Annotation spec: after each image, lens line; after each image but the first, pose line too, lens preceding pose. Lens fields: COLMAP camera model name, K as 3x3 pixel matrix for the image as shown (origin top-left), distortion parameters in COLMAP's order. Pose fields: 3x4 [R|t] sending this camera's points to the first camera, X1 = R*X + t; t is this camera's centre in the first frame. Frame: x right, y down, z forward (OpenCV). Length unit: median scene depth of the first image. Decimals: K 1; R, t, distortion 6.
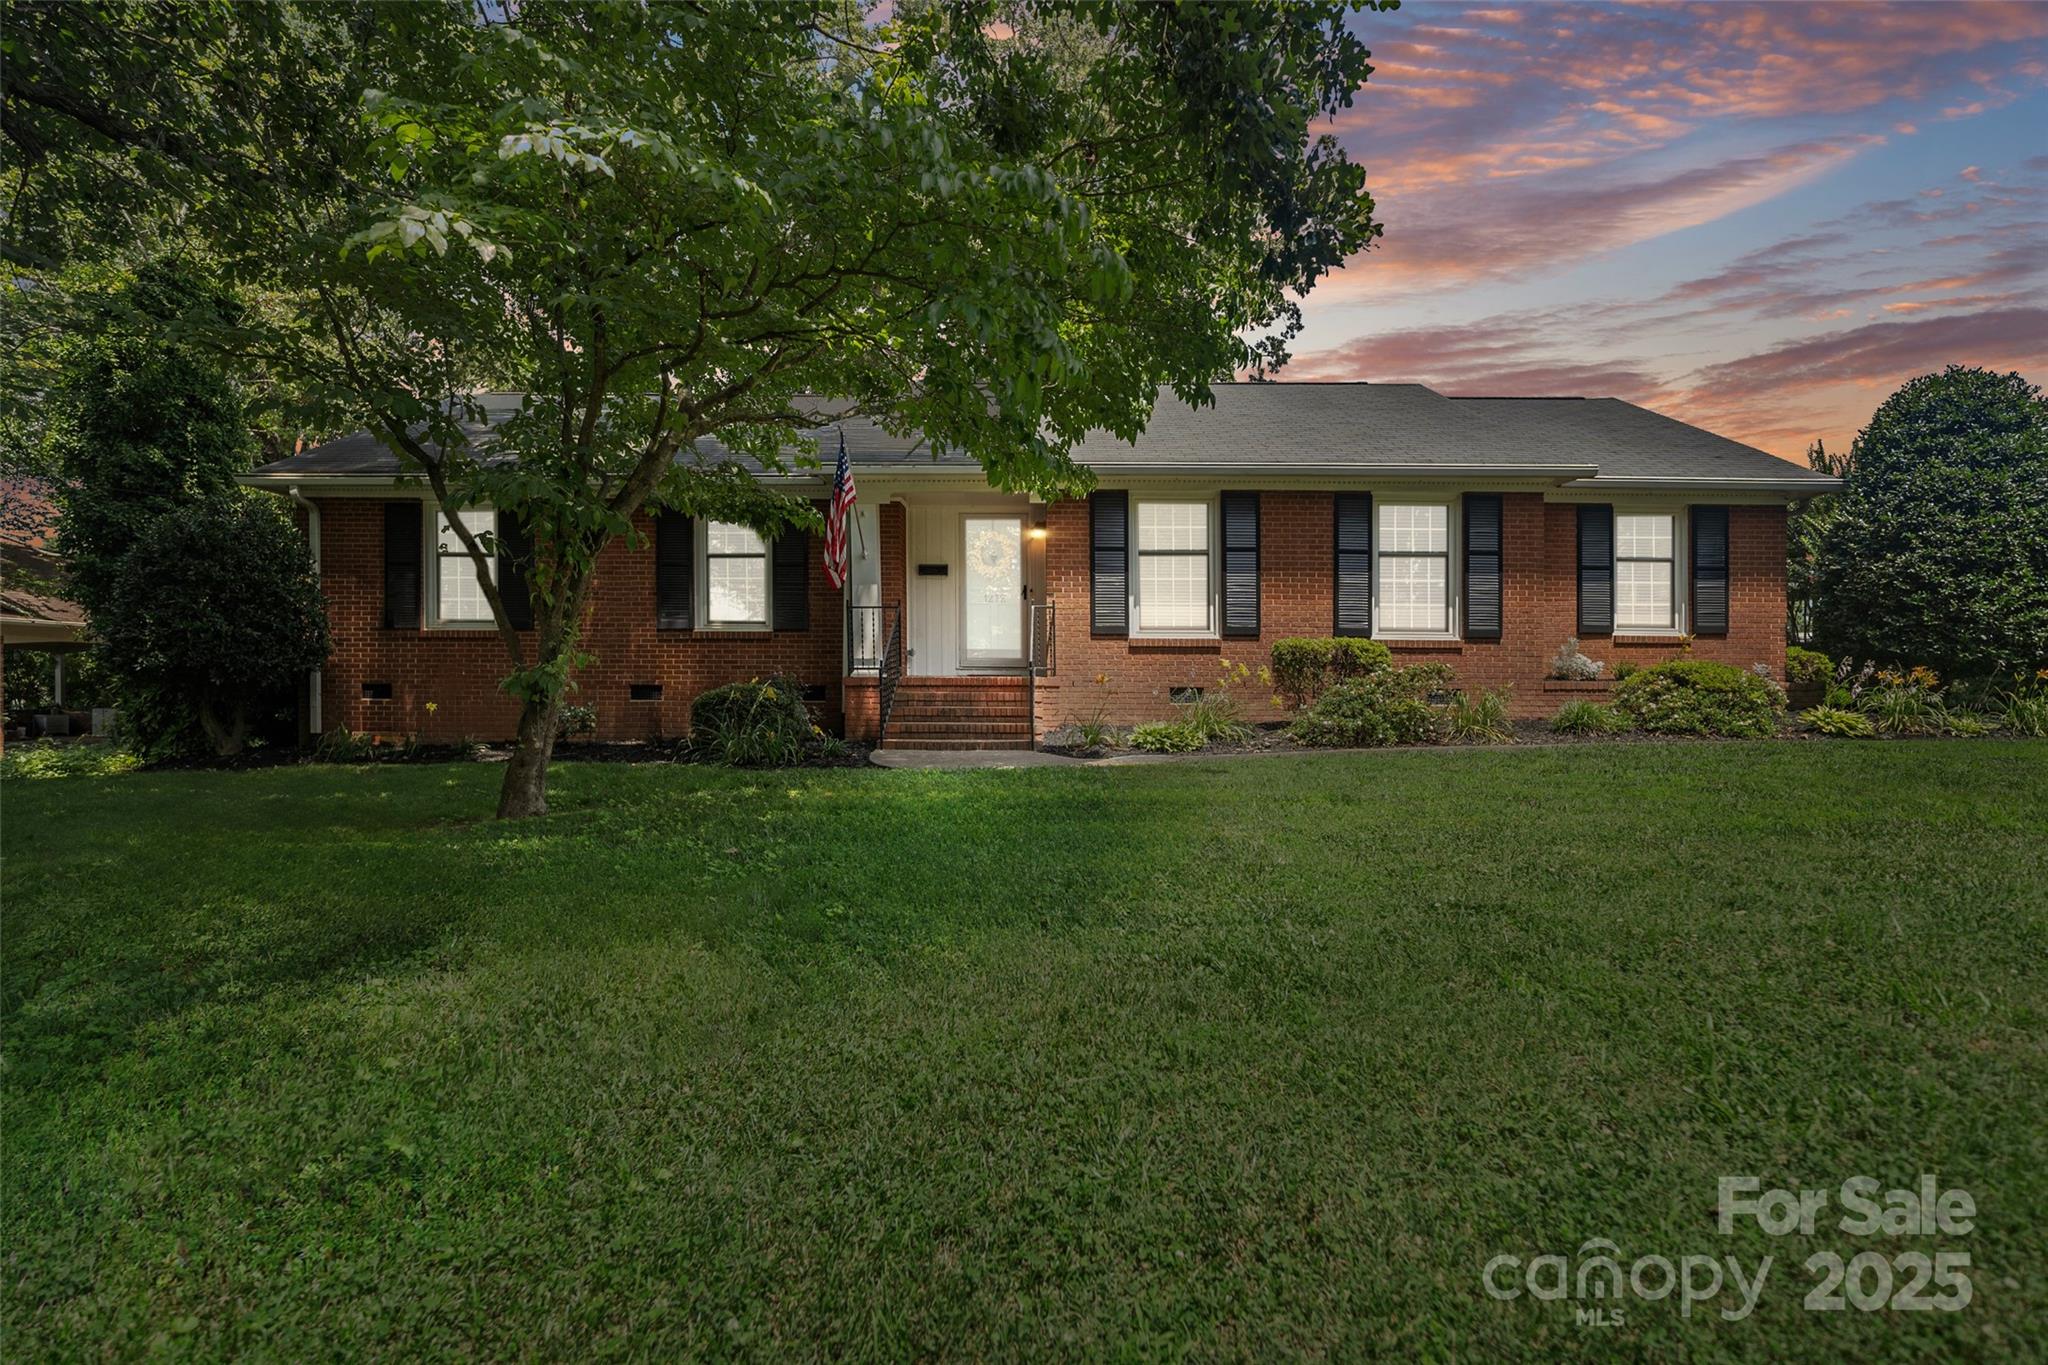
lens RADIAL K [[940.5, 0, 1023.7], [0, 940.5, 685.2], [0, 0, 1]] dist [-0.005862, -0.000437]
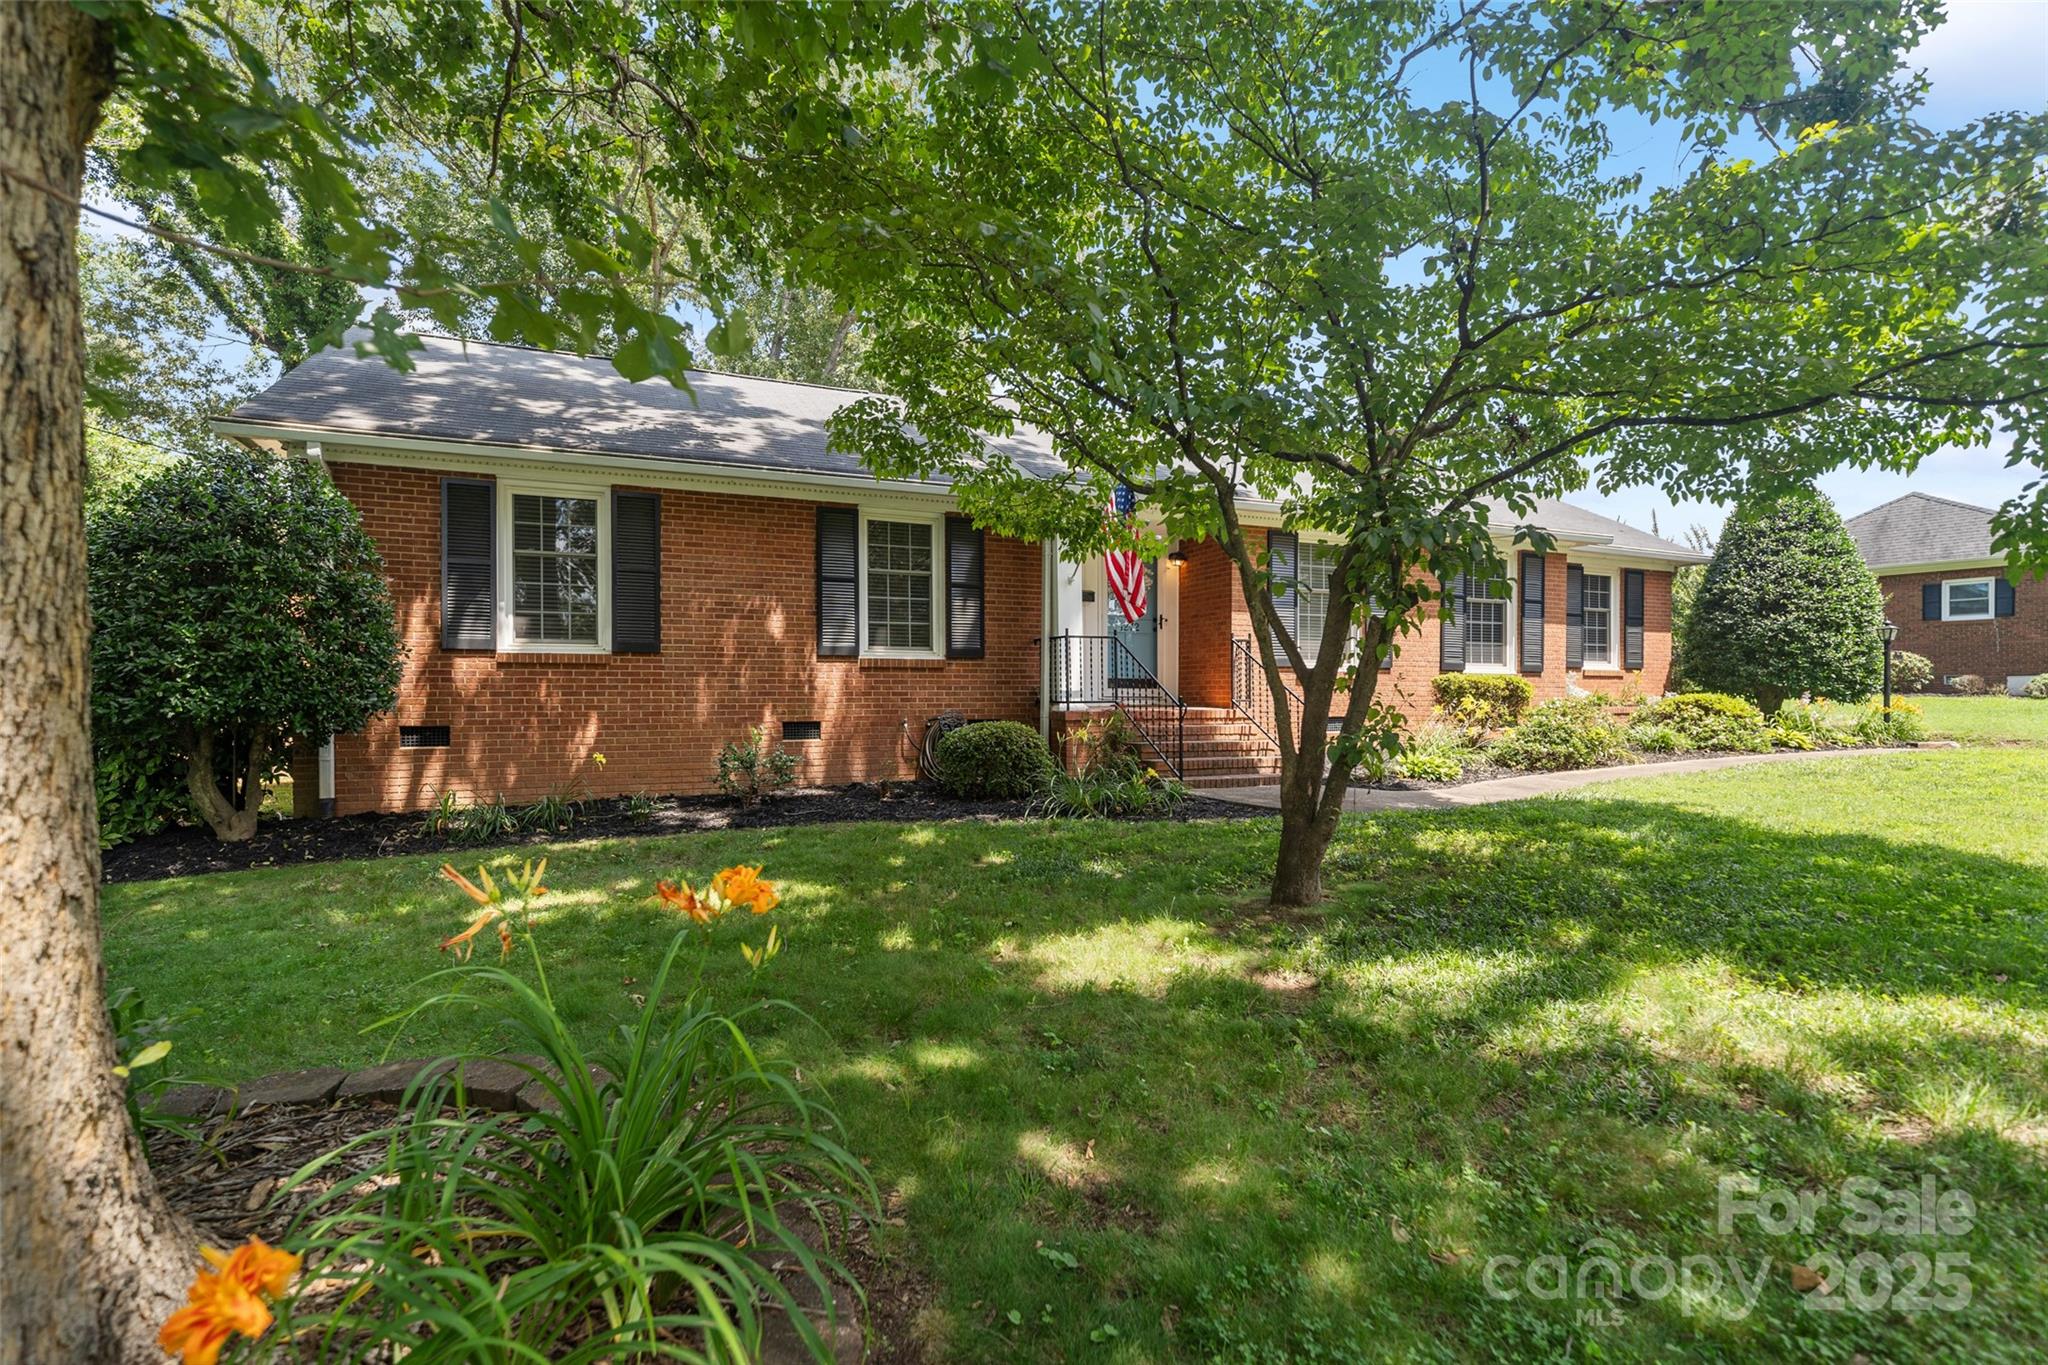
lens RADIAL K [[940.5, 0, 1019.5], [0, 940.5, 694.1], [0, 0, 1]] dist [-0.005862, -0.000437]
pose [[0.915240, -0.006173, 0.402861, -0.613704], [0.002987, 0.999959, 0.008535, -0.034421], [-0.402898, -0.006608, 0.915221, 0.164770]]
